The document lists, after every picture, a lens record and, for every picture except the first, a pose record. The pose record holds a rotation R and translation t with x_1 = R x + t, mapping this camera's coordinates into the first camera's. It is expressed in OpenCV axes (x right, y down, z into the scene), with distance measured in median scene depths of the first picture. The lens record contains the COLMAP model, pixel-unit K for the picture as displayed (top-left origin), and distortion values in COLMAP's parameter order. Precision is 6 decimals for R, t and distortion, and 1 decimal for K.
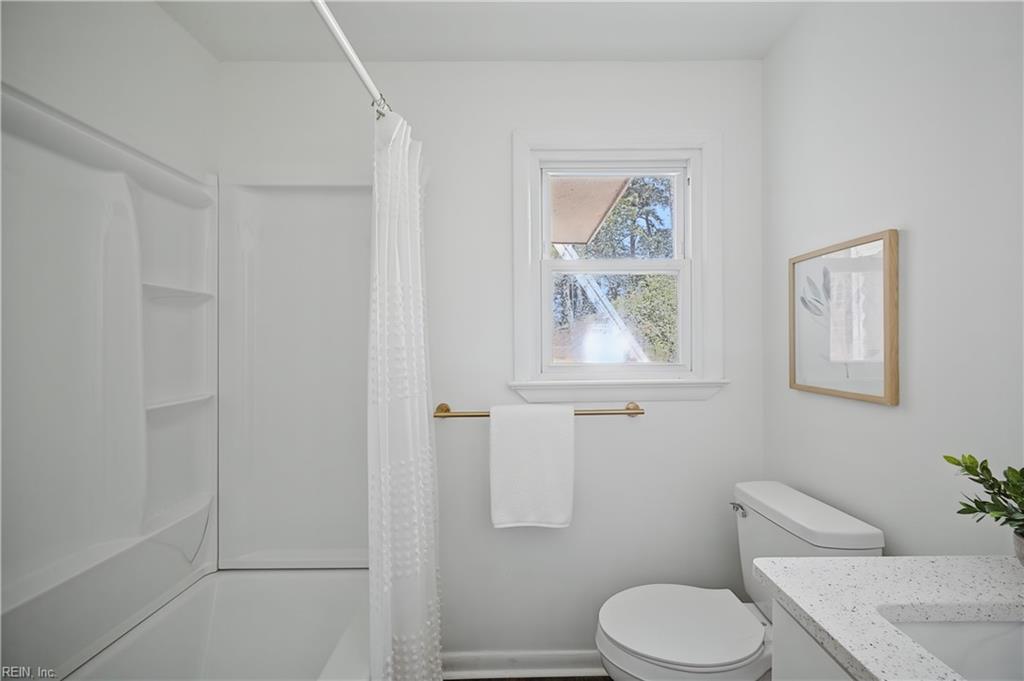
lens RADIAL K [[408.6, 0, 520.3], [0, 408.6, 341.5], [0, 0, 1]] dist [0.001653, 0.000401]
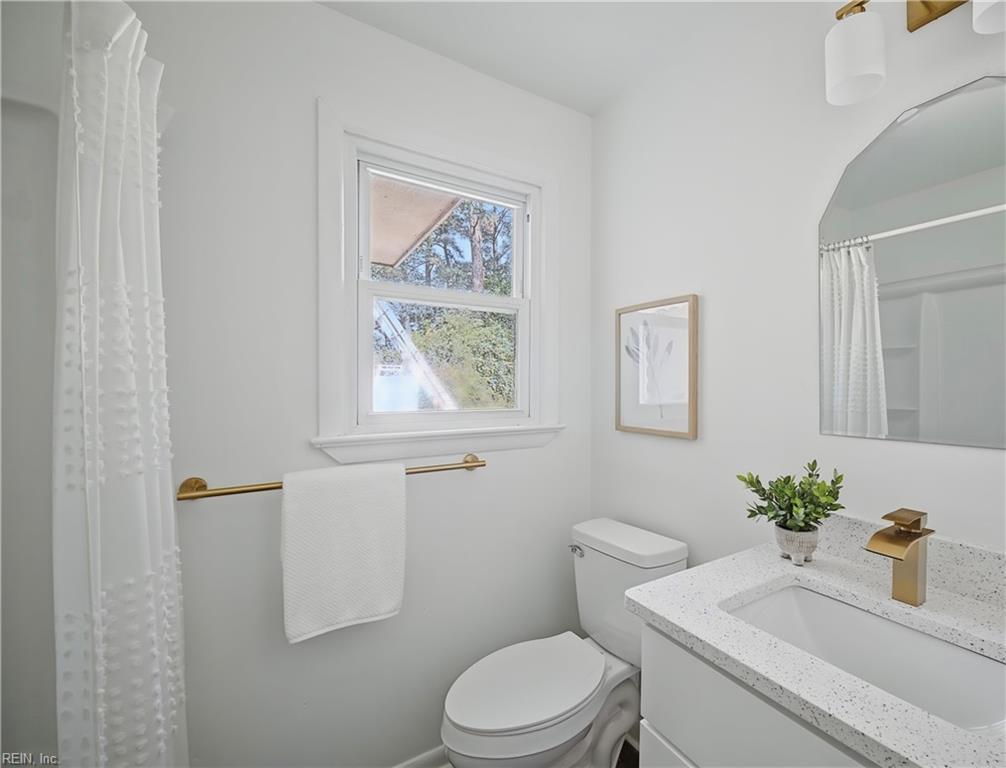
lens RADIAL K [[476.2, 0, 503.8], [0, 476.2, 388.3], [0, 0, 1]] dist [0.001827, 0.001122]
pose [[0.822746, 0.005071, 0.568387, -0.254549], [-0.007028, 0.999975, 0.001252, 0.004949], [-0.568366, -0.005025, 0.822760, 0.110684]]
